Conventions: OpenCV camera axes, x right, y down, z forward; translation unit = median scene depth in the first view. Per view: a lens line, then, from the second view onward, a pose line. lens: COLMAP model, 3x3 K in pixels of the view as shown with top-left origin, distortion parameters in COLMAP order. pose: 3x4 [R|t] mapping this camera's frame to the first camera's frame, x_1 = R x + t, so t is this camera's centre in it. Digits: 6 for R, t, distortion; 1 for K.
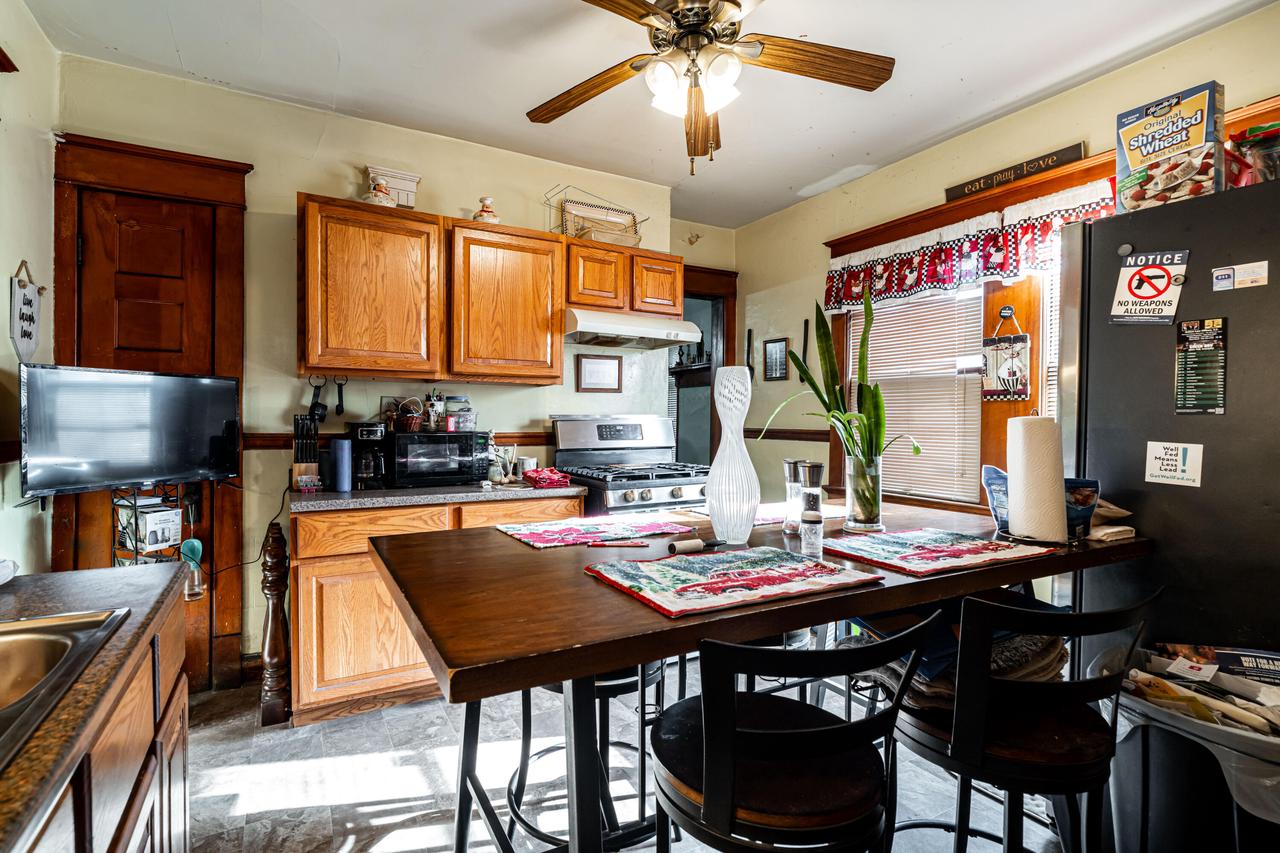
lens RADIAL K [[621.8, 0, 638.2], [0, 621.8, 427.5], [0, 0, 1]] dist [0.003605, 0.000134]
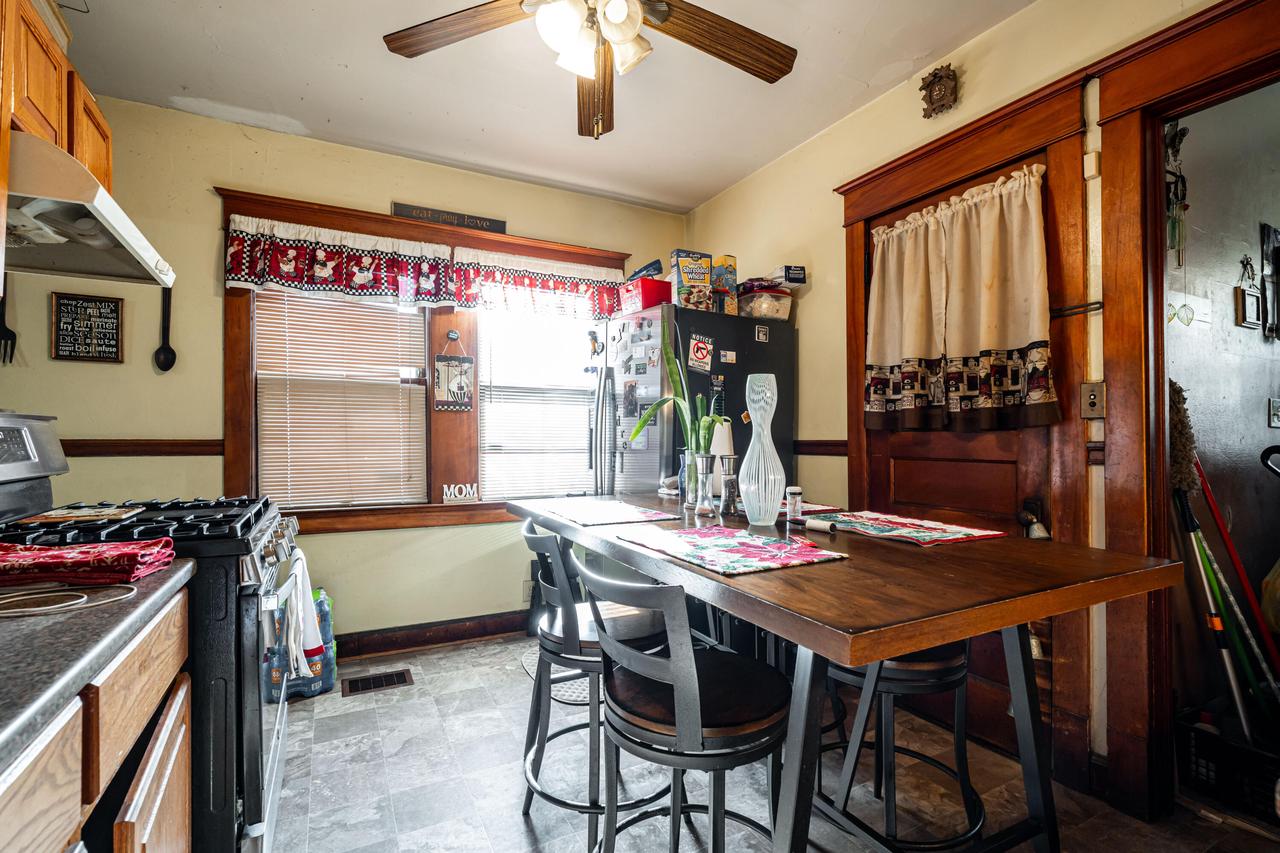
lens RADIAL K [[579.6, 0, 637.0], [0, 579.6, 432.1], [0, 0, 1]] dist [-0.001398, 0.001379]
pose [[0.027768, 0.002397, 0.999612, -0.487915], [0.013371, 0.999907, -0.002769, 0.004860], [-0.999525, 0.013443, 0.027733, 0.628773]]
